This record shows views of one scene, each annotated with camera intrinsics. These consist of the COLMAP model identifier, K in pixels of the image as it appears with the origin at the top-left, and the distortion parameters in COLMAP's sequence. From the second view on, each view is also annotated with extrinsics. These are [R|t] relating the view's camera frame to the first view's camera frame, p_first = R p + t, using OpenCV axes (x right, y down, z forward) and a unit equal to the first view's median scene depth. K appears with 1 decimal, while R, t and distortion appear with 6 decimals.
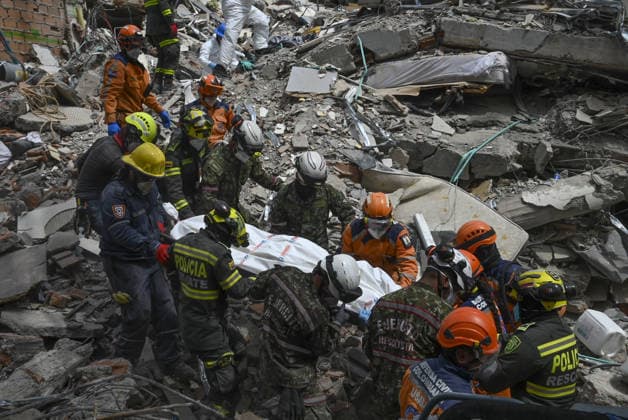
lens RADIAL K [[708.8, 0, 314.0], [0, 708.8, 210.0], [0, 0, 1]] dist [-0.009956, 0.145313]
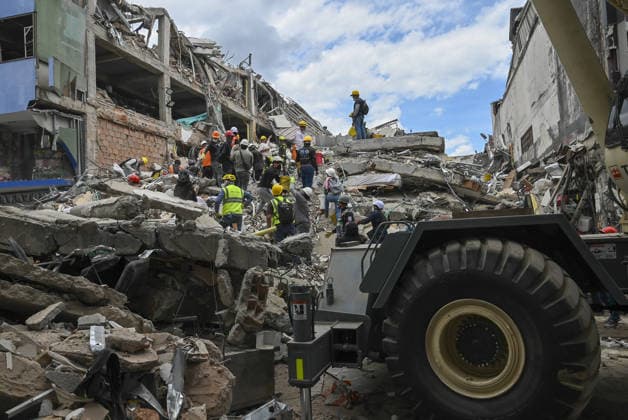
lens RADIAL K [[479.0, 0, 314.0], [0, 479.0, 210.0], [0, 0, 1]] dist [-0.126596, 0.128061]
pose [[0.989418, 0.036071, 0.140541, -0.272760], [-0.014289, 0.988120, -0.153019, 0.172729], [-0.144391, 0.149392, 0.978179, -0.612326]]
